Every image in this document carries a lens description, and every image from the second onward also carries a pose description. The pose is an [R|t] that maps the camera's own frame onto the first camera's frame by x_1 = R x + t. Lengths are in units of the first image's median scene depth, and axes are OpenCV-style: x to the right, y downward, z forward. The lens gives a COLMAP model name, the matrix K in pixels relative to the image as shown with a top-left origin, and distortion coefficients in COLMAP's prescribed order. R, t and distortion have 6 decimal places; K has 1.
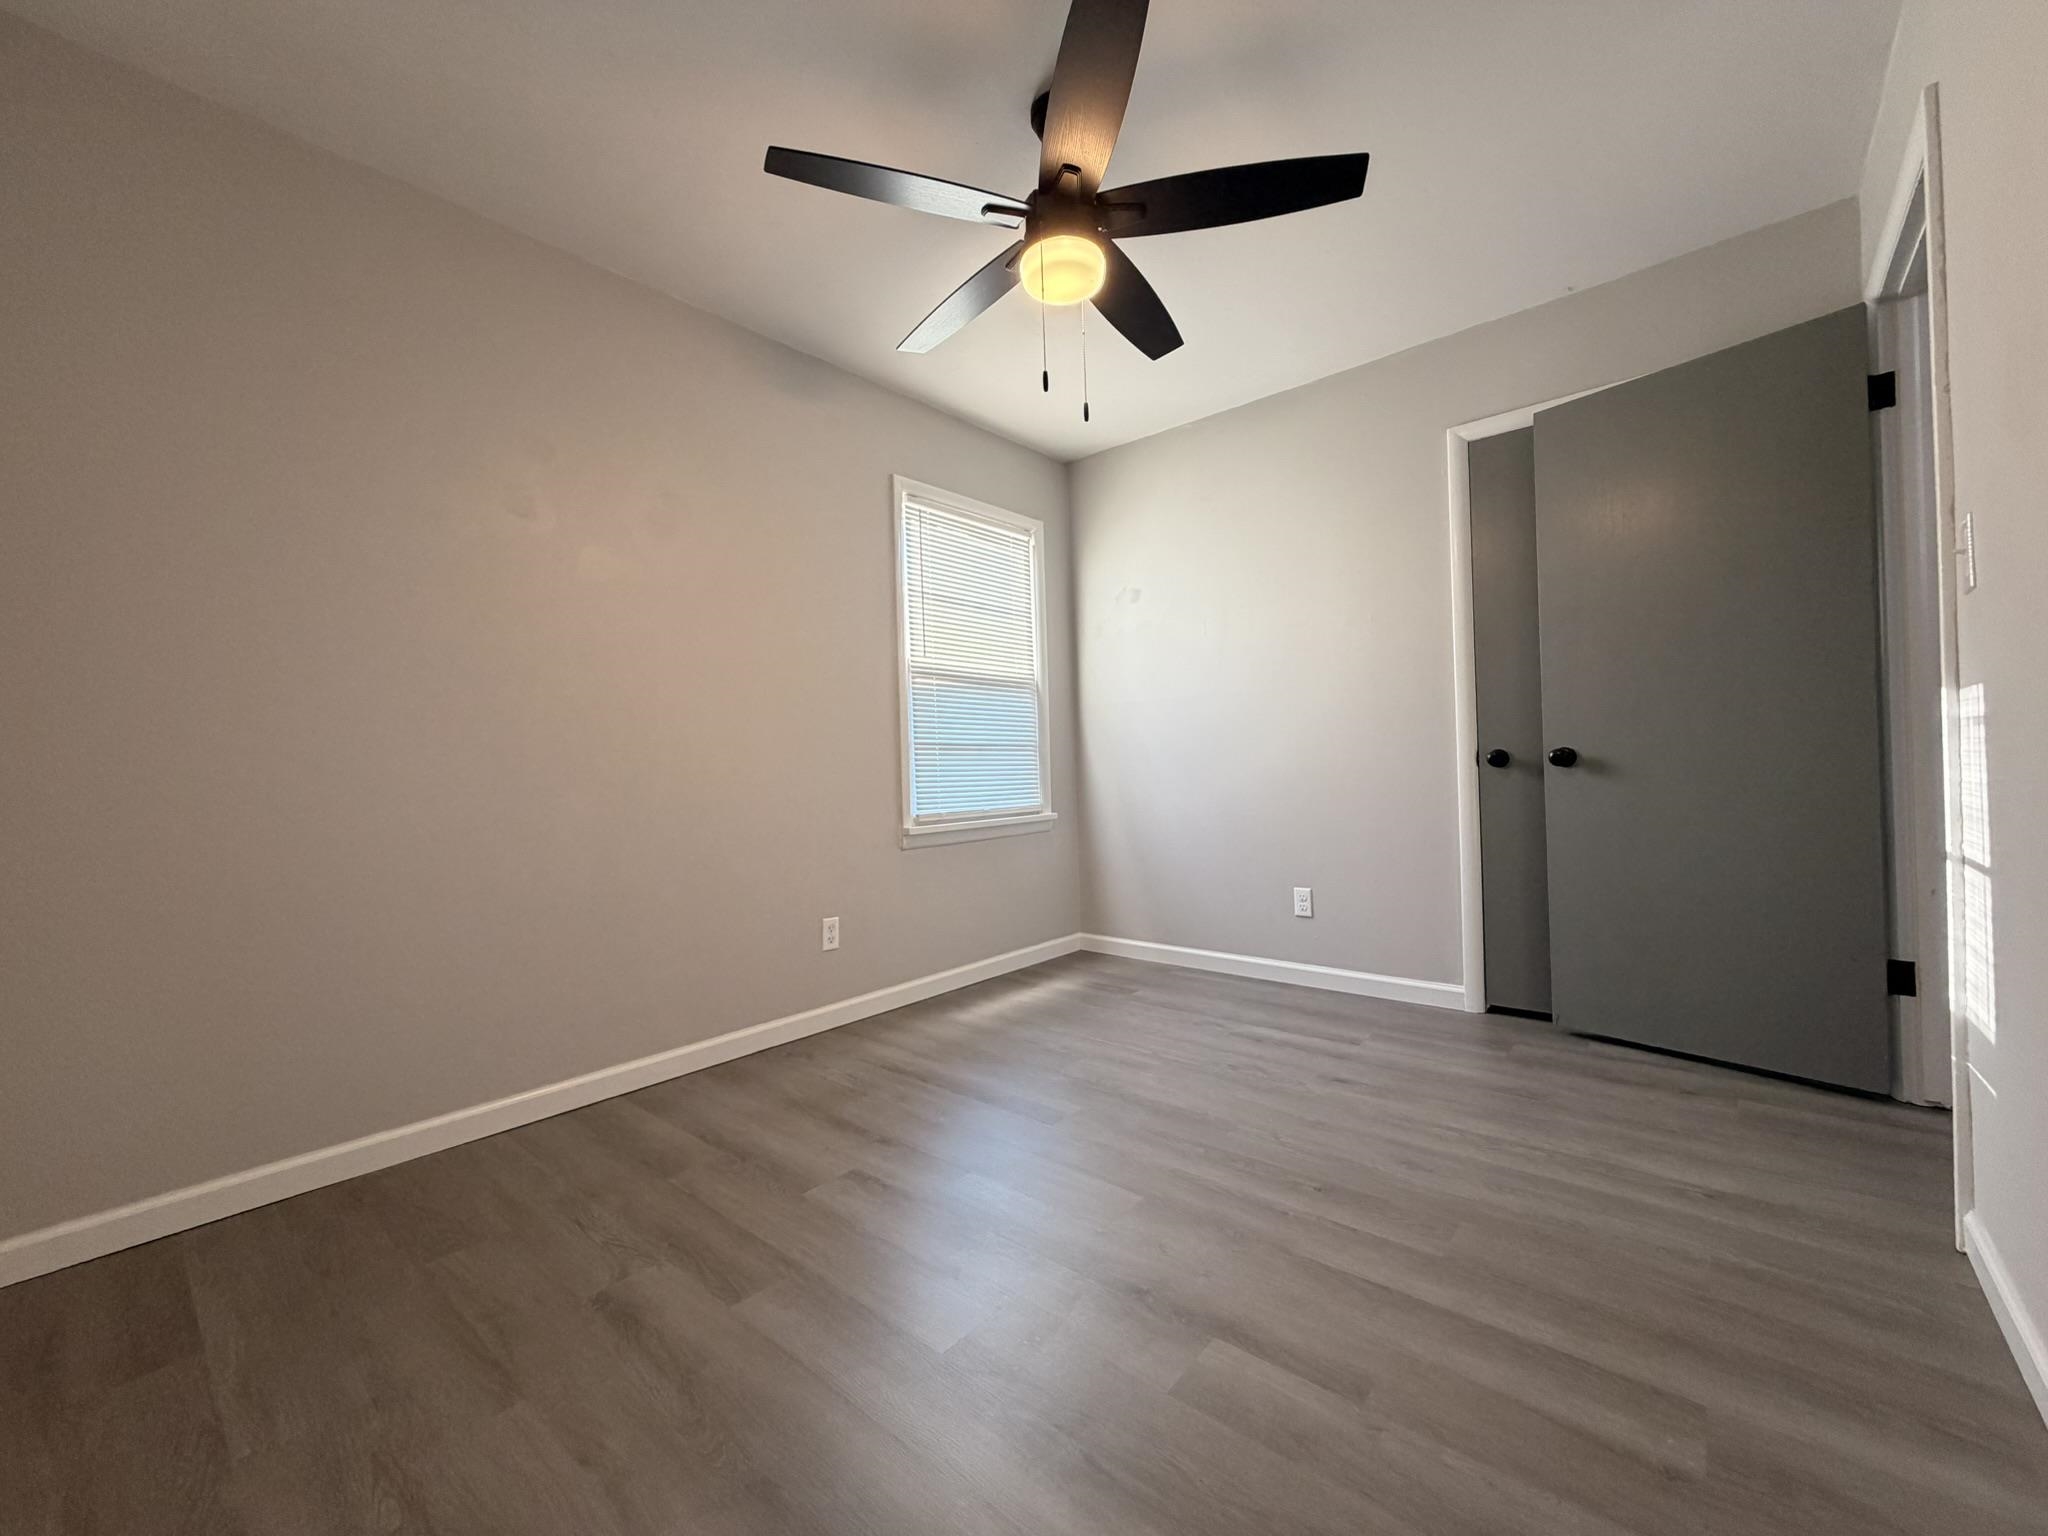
lens RADIAL K [[817.5, 0, 1020.6], [0, 817.5, 767.5], [0, 0, 1]] dist [0.000182, -0.000102]
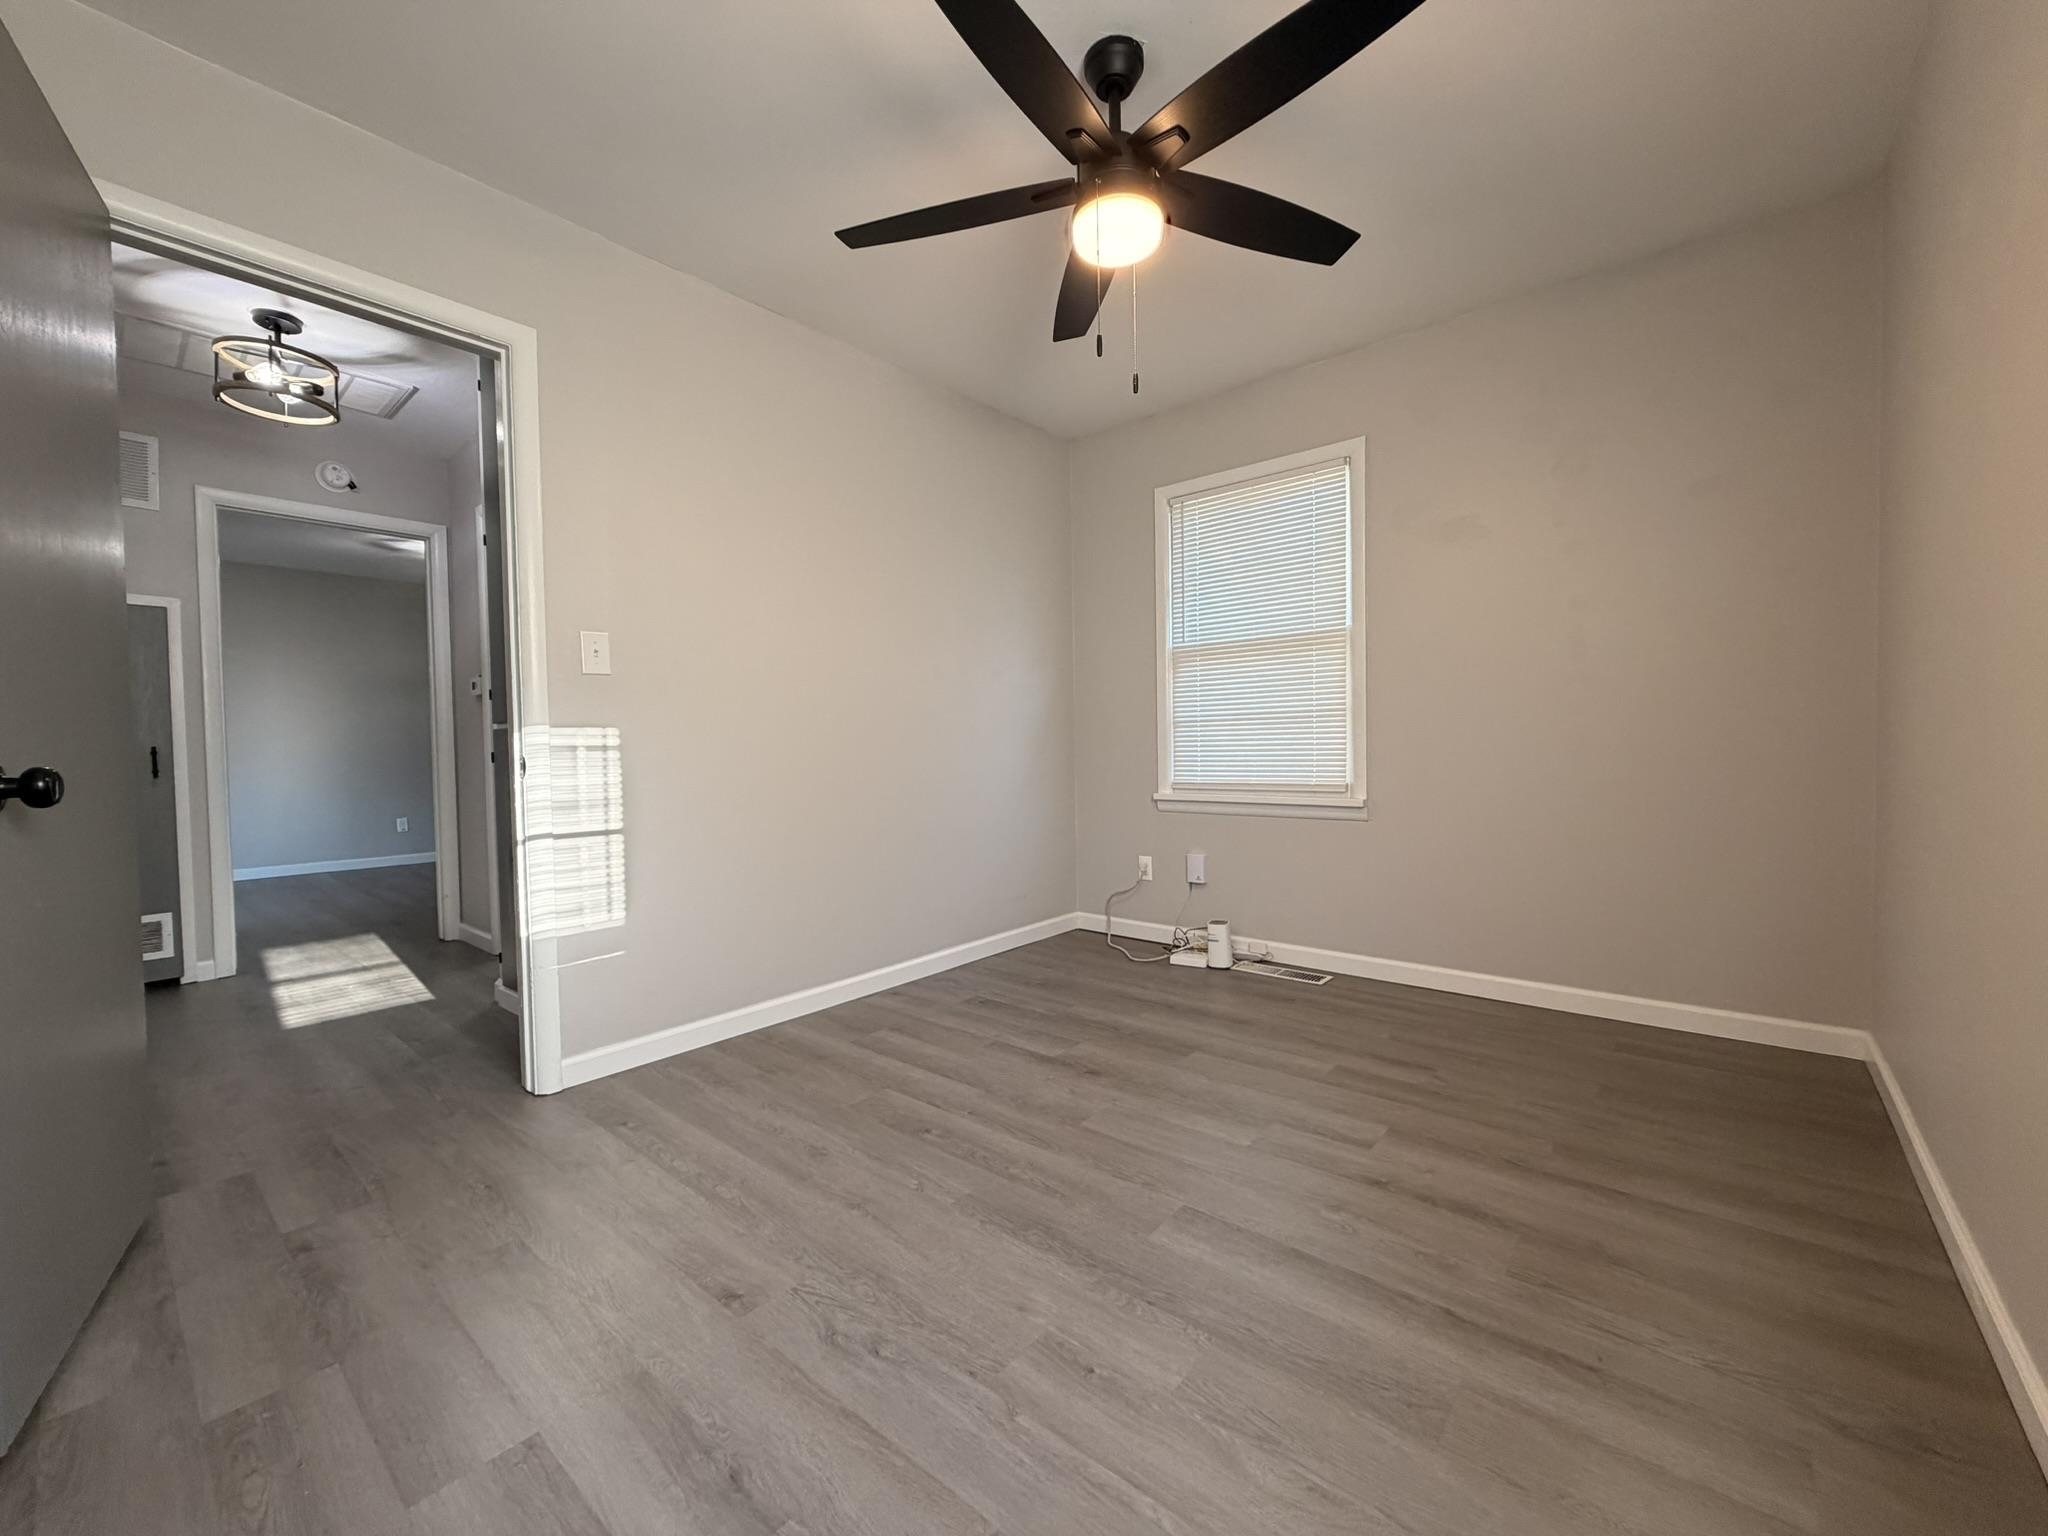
lens RADIAL K [[817.5, 0, 1015.0], [0, 817.5, 769.6], [0, 0, 1]] dist [0.000182, -0.000102]
pose [[-0.998764, 0.049414, 0.005339, 0.169137], [0.049532, 0.998464, 0.024815, -0.009241], [-0.004105, 0.025048, -0.999678, 1.704006]]
